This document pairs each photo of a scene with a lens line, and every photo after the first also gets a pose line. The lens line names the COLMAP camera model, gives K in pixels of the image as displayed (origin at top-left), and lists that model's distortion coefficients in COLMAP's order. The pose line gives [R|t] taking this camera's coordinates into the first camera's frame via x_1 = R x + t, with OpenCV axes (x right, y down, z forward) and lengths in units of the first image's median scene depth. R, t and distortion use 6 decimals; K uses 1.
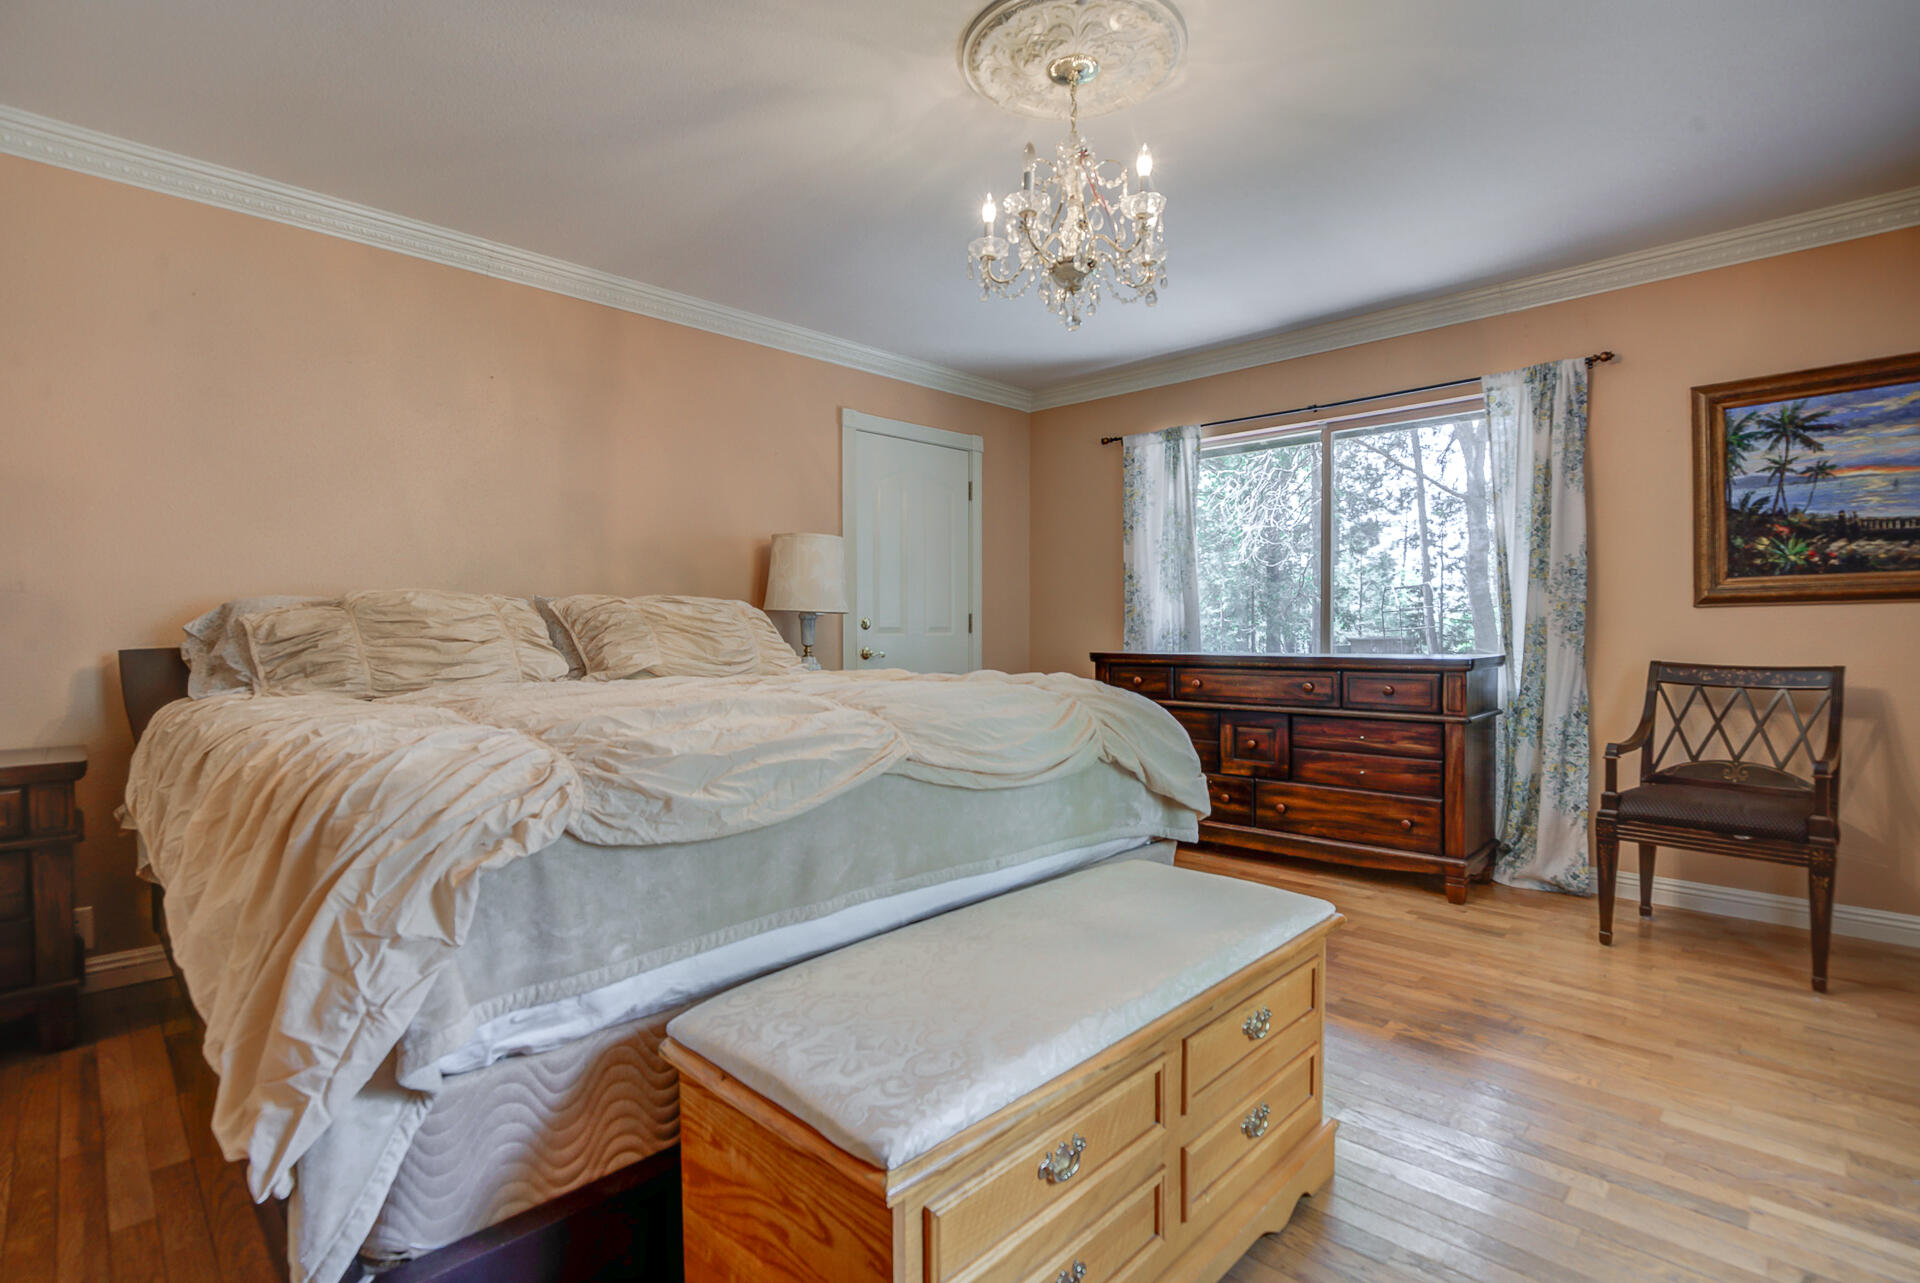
lens RADIAL K [[910.4, 0, 958.3], [0, 910.4, 632.3], [0, 0, 1]] dist [-0.036845, 0.008853]
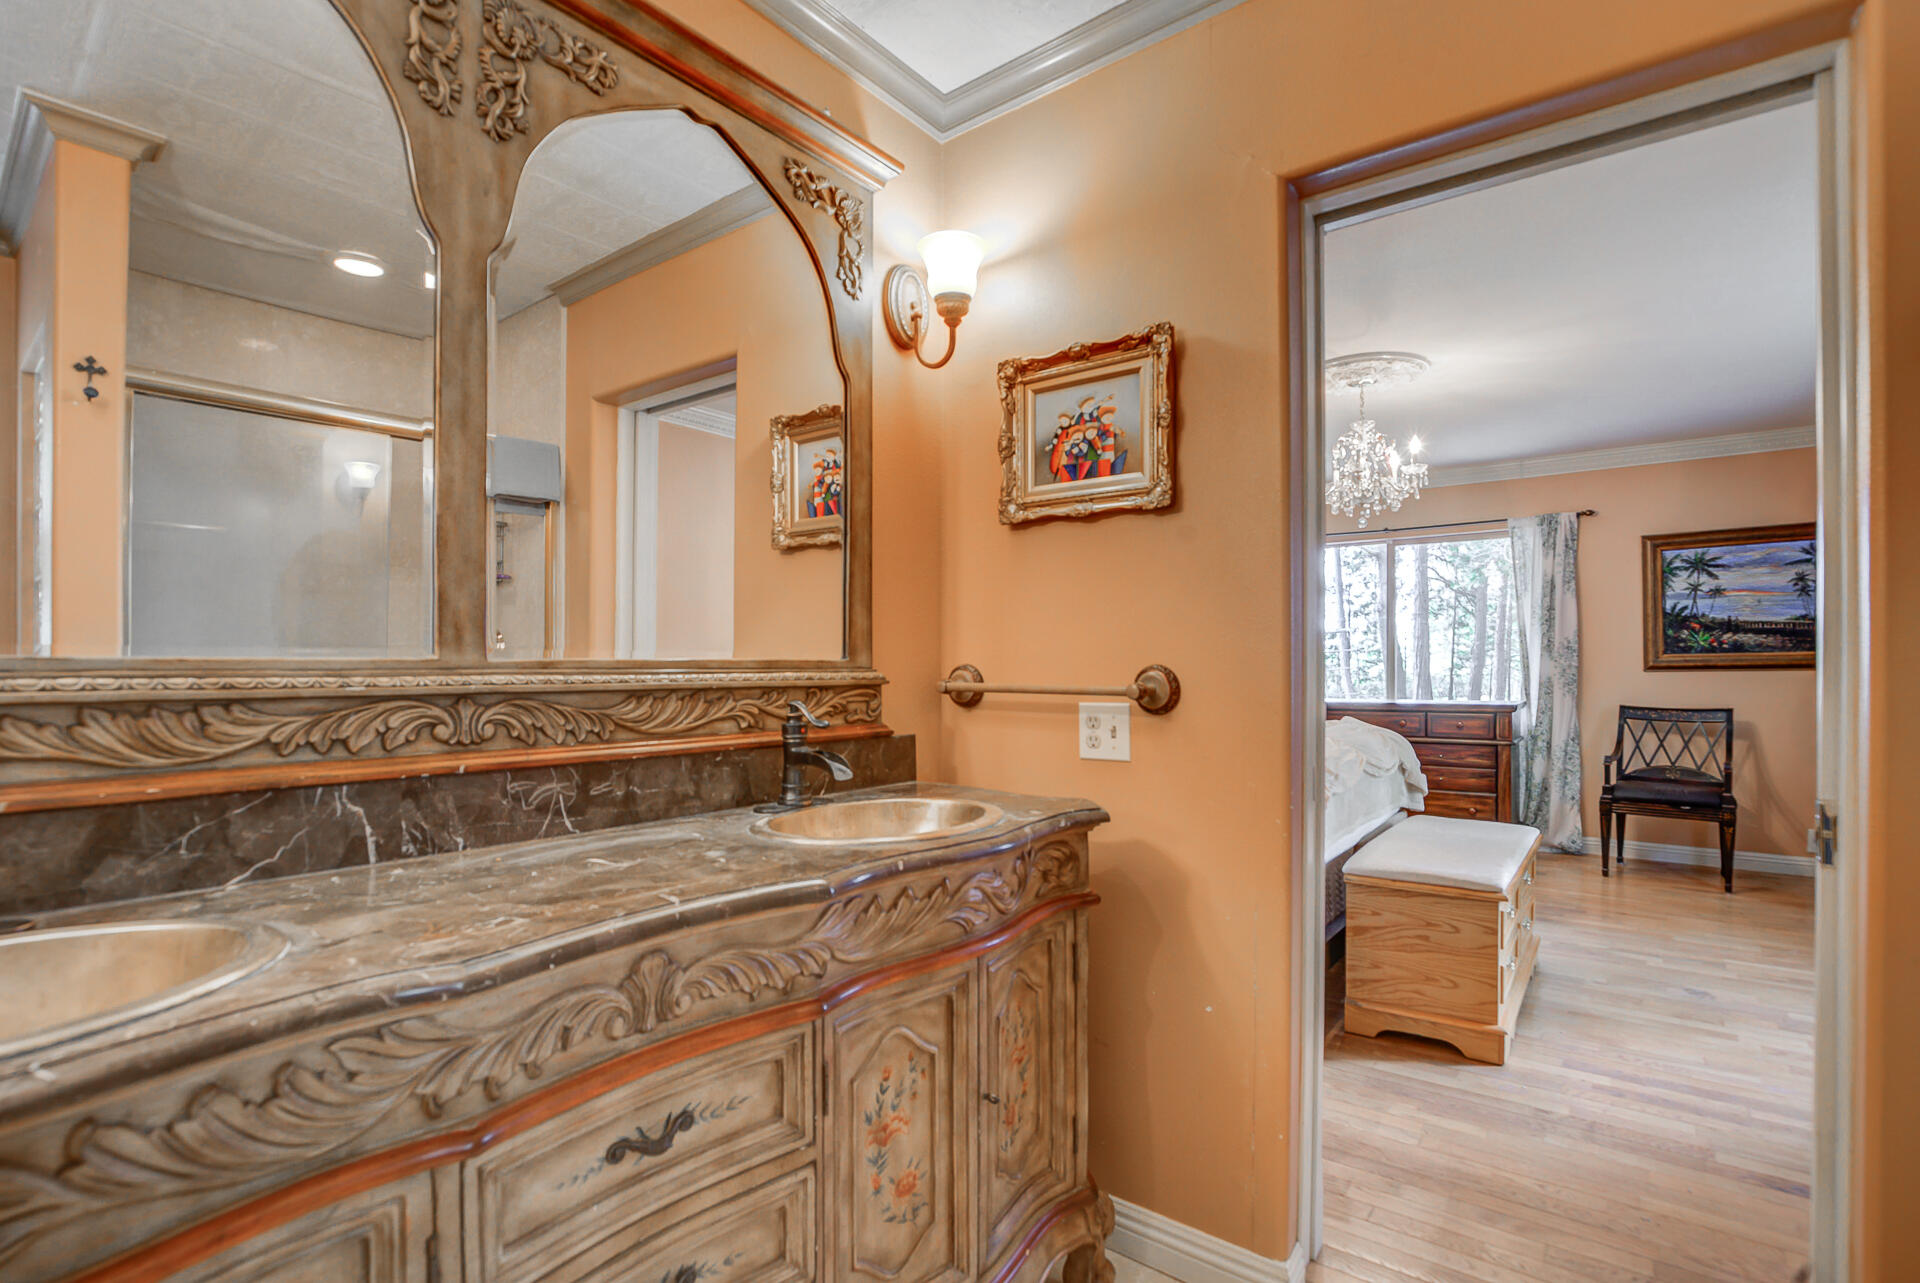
lens RADIAL K [[910.4, 0, 960.0], [0, 910.4, 655.5], [0, 0, 1]] dist [-0.036845, 0.008853]
pose [[0.993267, 0.001143, 0.115844, -0.612333], [0.000391, 0.999913, -0.013213, -0.037692], [-0.115849, 0.013169, 0.993180, -0.480458]]
